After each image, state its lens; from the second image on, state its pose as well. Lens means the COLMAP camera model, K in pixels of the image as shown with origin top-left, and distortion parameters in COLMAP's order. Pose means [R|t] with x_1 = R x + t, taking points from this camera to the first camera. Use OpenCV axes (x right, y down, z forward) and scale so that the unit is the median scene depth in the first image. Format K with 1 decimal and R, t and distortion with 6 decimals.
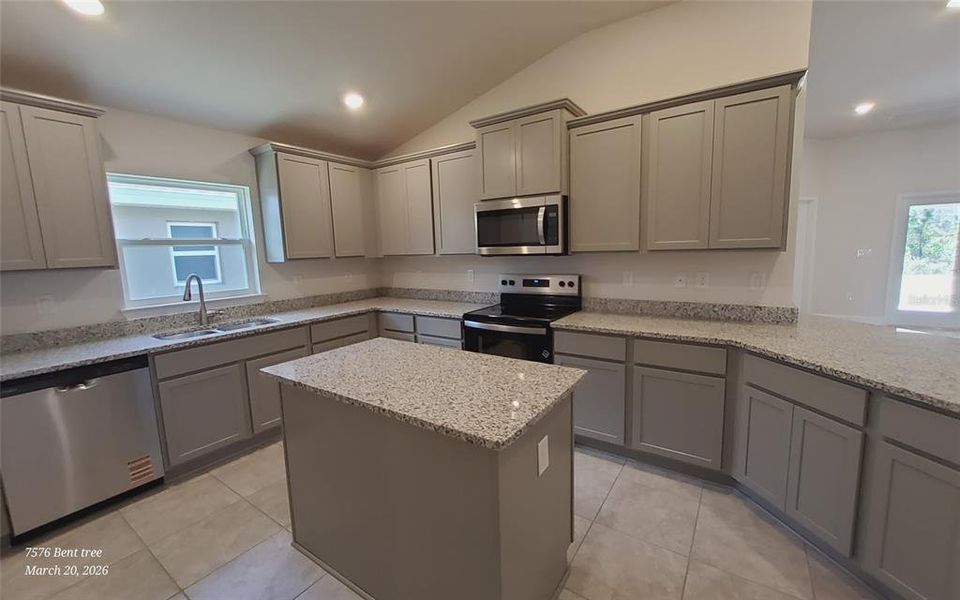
lens RADIAL K [[378.7, 0, 491.8], [0, 378.7, 295.9], [0, 0, 1]] dist [0.008695, -0.015275]
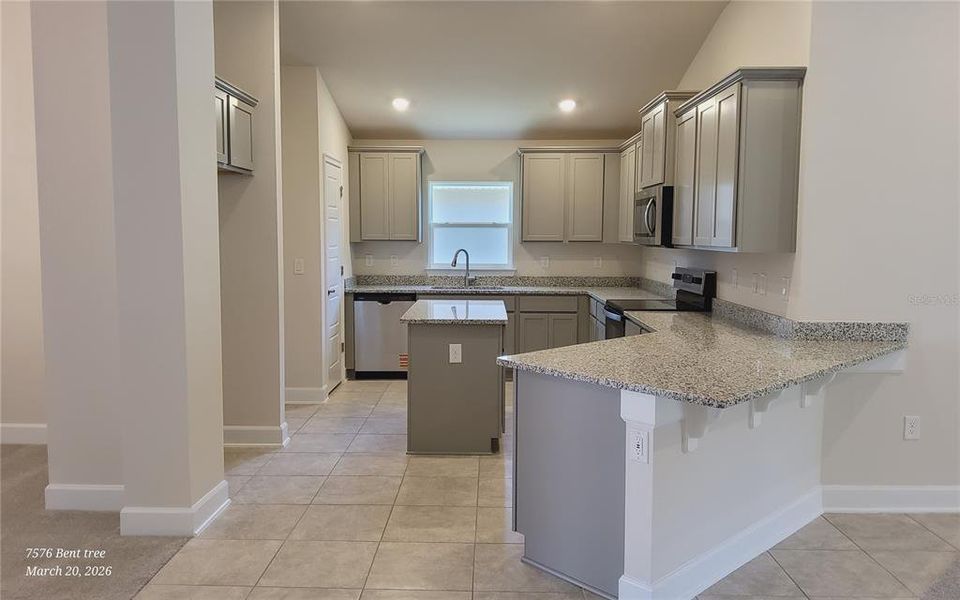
lens RADIAL K [[719.4, 0, 475.0], [0, 719.4, 288.0], [0, 0, 1]] dist [0.159114, -0.299705]
pose [[0.533386, 0.094951, -0.840526, 1.477238], [-0.126722, 0.991435, 0.031583, -0.002450], [0.836326, 0.089667, 0.540851, -0.390998]]
